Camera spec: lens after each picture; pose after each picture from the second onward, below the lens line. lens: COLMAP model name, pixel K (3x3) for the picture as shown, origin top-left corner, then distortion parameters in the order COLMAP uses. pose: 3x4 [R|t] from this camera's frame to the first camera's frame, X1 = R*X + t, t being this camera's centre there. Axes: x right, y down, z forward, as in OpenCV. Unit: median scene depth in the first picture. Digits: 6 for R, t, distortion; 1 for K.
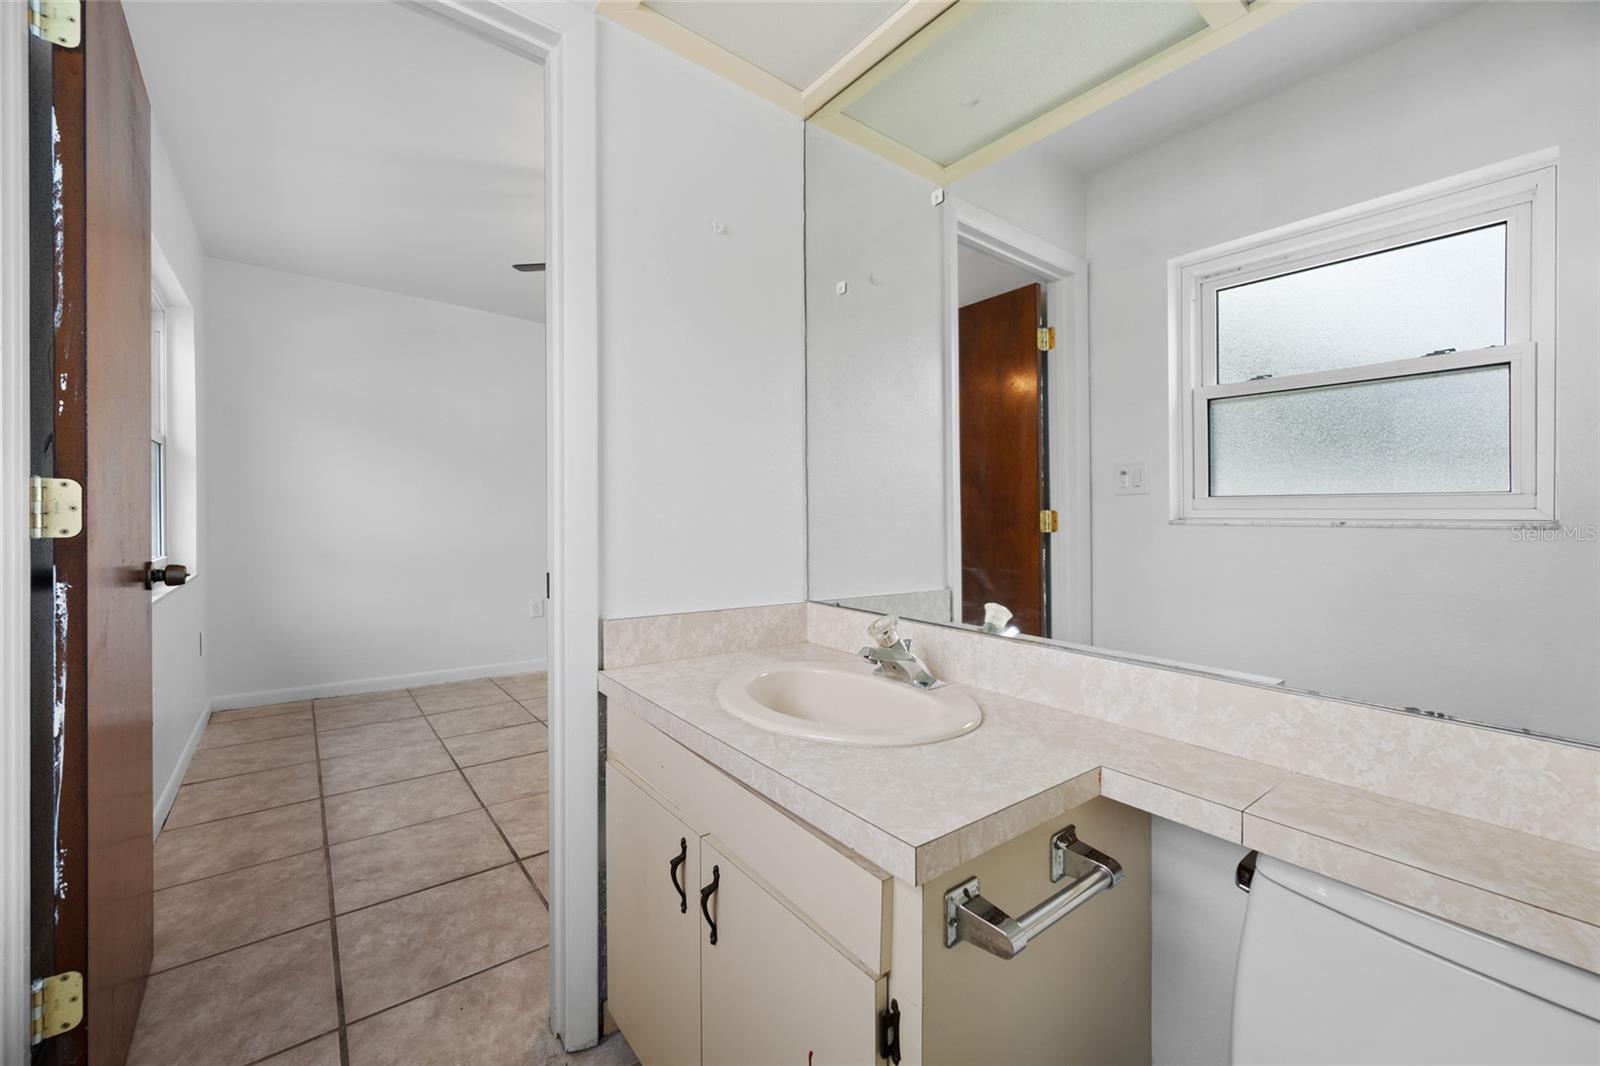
lens RADIAL K [[645.7, 0, 785.0], [0, 645.7, 533.8], [0, 0, 1]] dist [-0.003714, -0.000225]
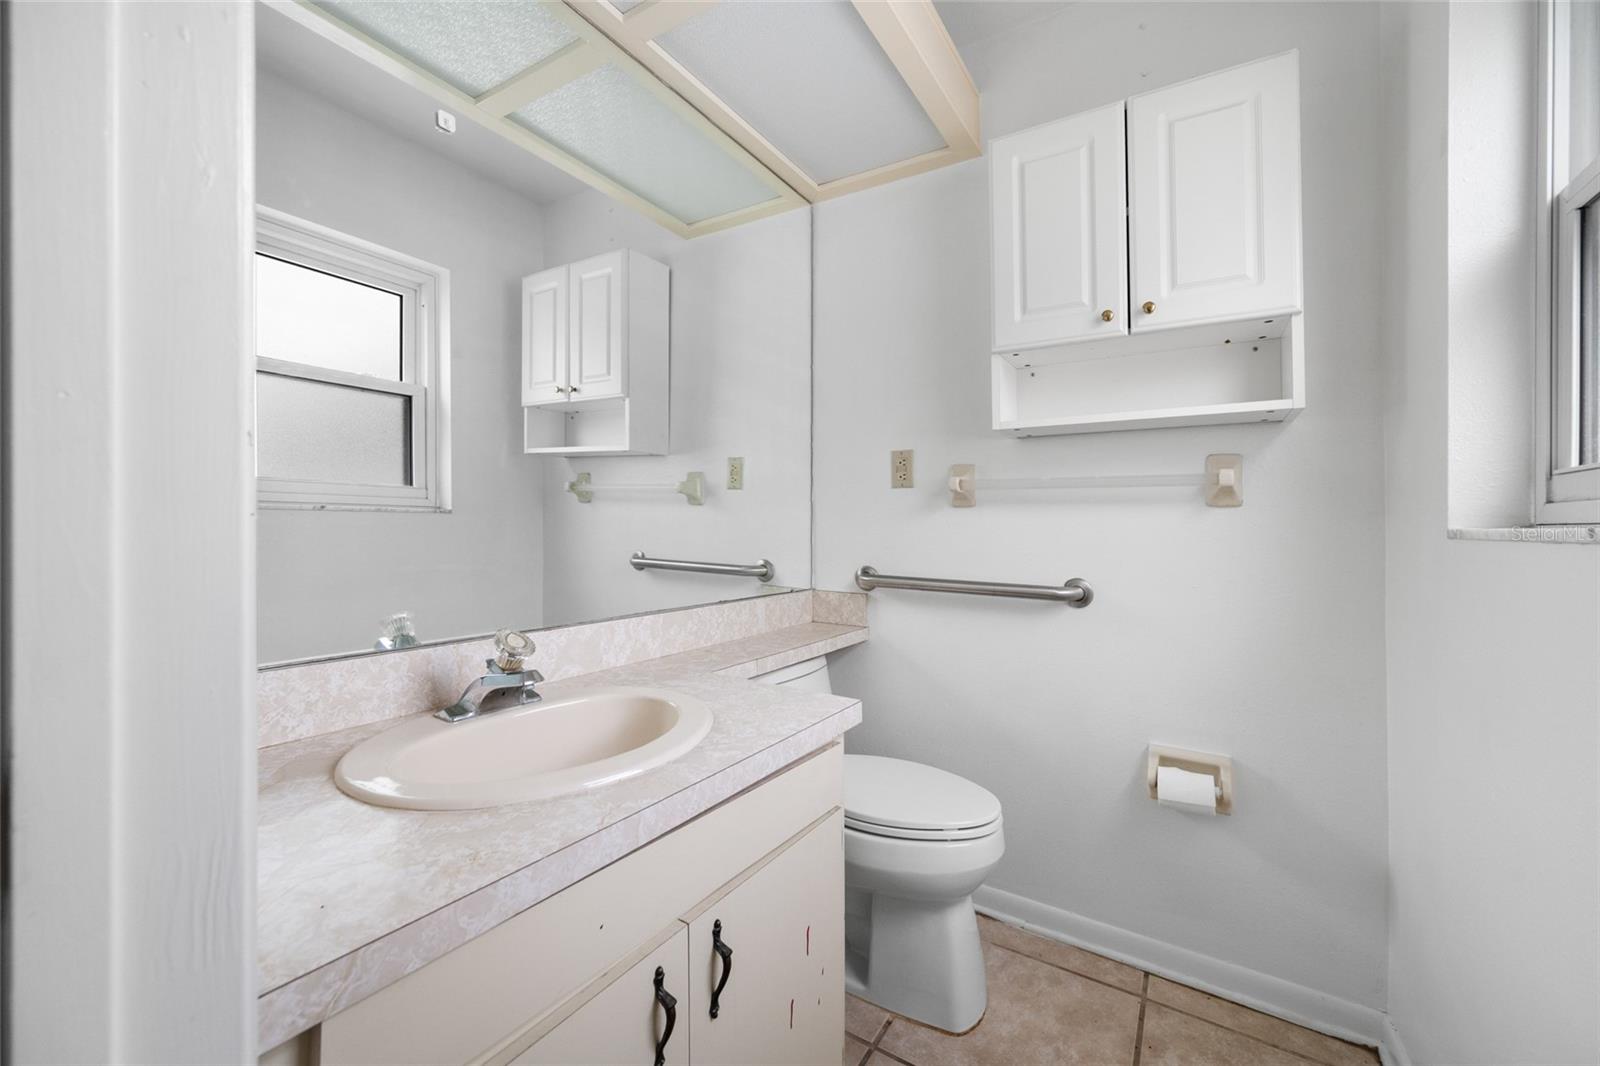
lens RADIAL K [[661.4, 0, 799.6], [0, 661.4, 508.5], [0, 0, 1]] dist [0.011024, -0.000100]
pose [[-0.355867, -0.013034, 0.934446, -0.957208], [-0.008432, 0.999907, 0.010736, -0.061586], [-0.934499, -0.004059, -0.355943, 1.159126]]
